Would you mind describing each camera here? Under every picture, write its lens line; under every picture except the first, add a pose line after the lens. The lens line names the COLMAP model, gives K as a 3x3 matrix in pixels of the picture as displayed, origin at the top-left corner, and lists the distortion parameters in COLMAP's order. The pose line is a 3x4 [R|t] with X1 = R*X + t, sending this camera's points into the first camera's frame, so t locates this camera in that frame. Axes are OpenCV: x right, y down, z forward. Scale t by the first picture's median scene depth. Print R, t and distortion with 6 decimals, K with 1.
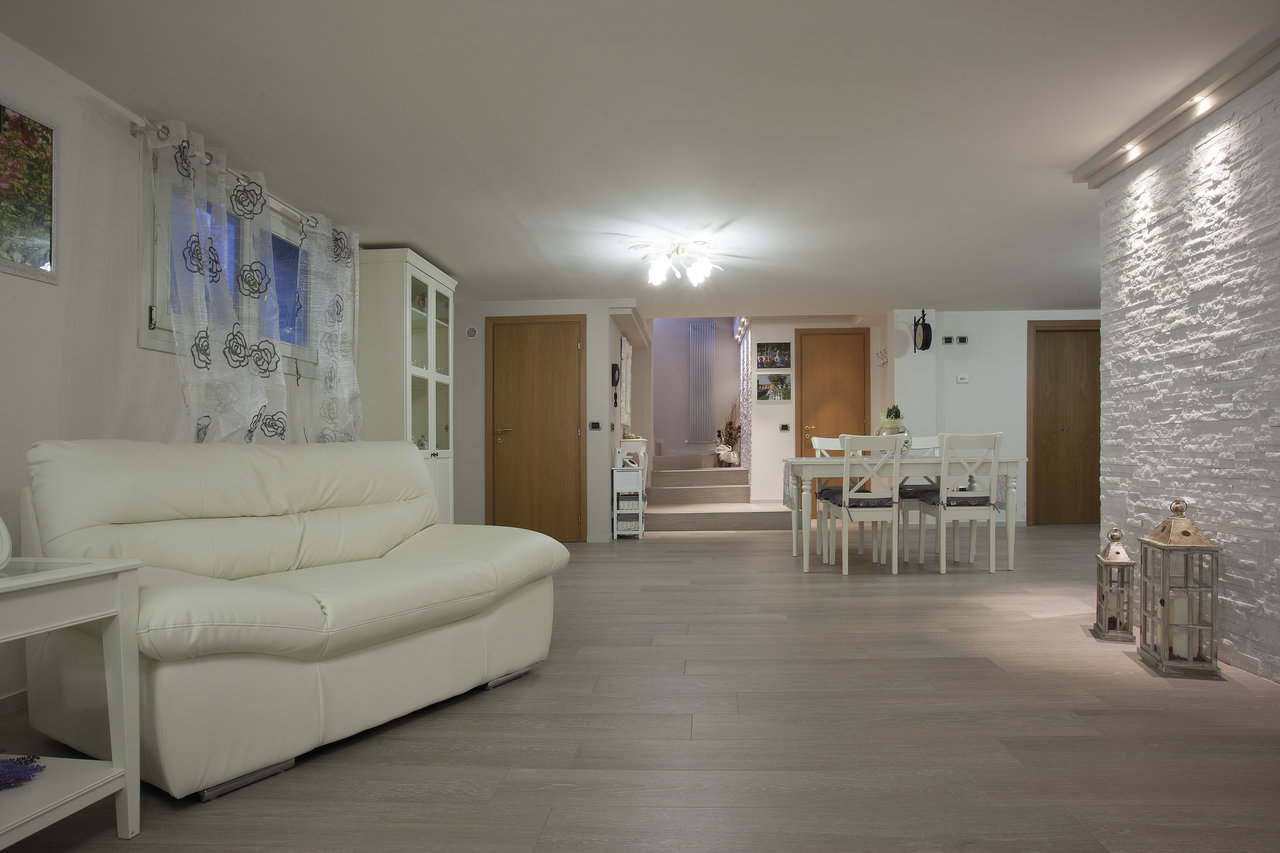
lens RADIAL K [[756.1, 0, 703.0], [0, 756.1, 442.6], [0, 0, 1]] dist [-0.078840, 0.071762]
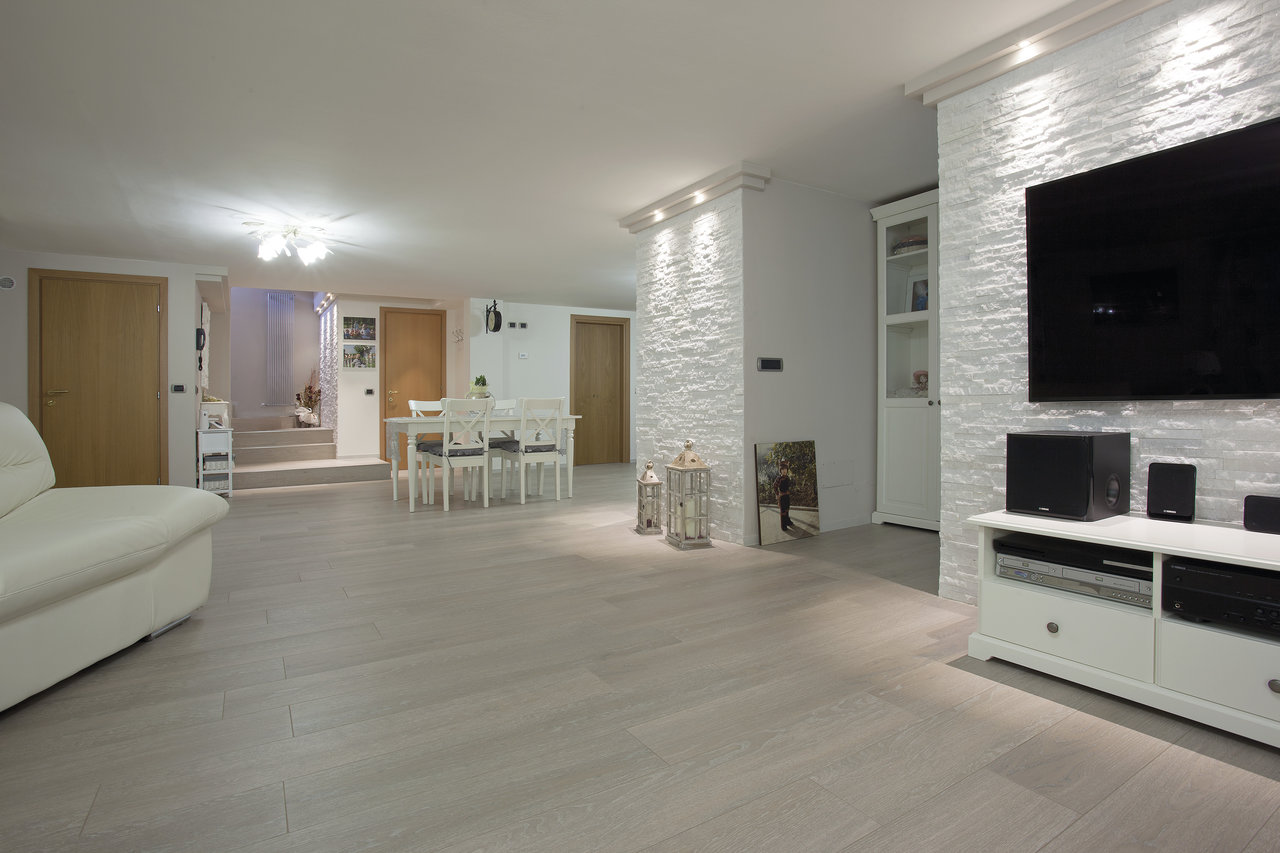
lens RADIAL K [[644.2, 0, 643.2], [0, 644.2, 397.5], [0, 0, 1]] dist [-0.064755, 0.037355]
pose [[0.844436, 0.004869, 0.535635, -0.142736], [0.001478, 0.999934, -0.011421, 0.000525], [-0.535655, 0.010436, 0.844372, -0.095189]]
